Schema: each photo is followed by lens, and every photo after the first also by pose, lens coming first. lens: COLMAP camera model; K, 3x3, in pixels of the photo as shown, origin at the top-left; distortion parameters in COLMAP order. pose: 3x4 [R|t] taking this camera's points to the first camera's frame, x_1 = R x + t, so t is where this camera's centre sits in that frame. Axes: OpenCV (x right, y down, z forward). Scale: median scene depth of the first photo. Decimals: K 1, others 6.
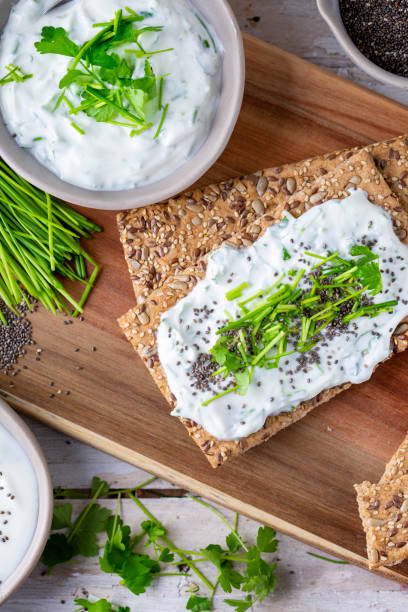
lens RADIAL K [[2113.2, 0, 204.0], [0, 2113.2, 306.0], [0, 0, 1]] dist [-0.164604, -2.276723]
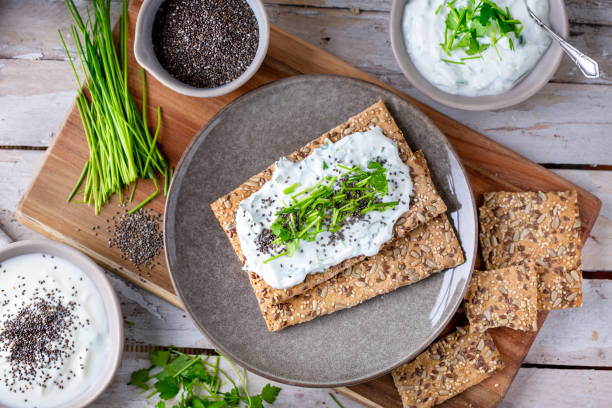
lens RADIAL K [[2113.2, 0, 306.0], [0, 2113.2, 204.0], [0, 0, 1]] dist [-0.164604, -2.276723]
pose [[0.998026, 0.055414, -0.029567, 0.070792], [-0.058172, 0.993039, -0.102422, 0.155920], [0.023685, 0.103940, 0.994301, -0.484017]]
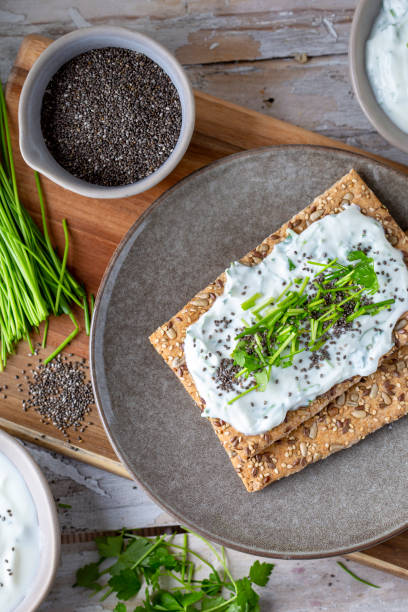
lens RADIAL K [[2113.2, 0, 204.0], [0, 2113.2, 306.0], [0, 0, 1]] dist [-0.164604, -2.276723]
pose [[0.994987, -0.083230, -0.055441, 0.052858], [0.076500, 0.990521, -0.114084, 0.121865], [0.064411, 0.109271, 0.991923, -0.120380]]
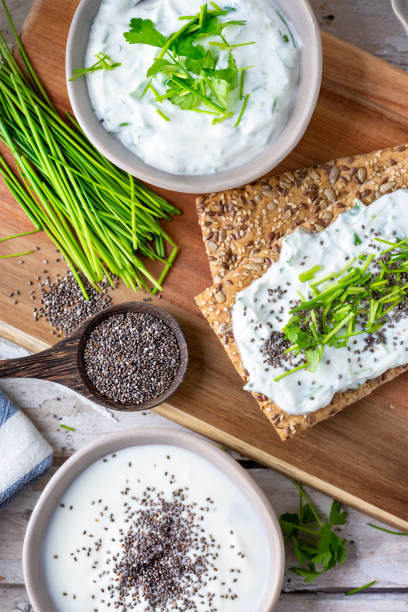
lens RADIAL K [[2113.2, 0, 204.0], [0, 2113.2, 306.0], [0, 0, 1]] dist [-0.164604, -2.276723]
pose [[0.999674, 0.025400, -0.002523, -0.033942], [-0.025405, 0.999675, -0.002048, 0.012738], [0.002470, 0.002112, 0.999995, -0.055252]]
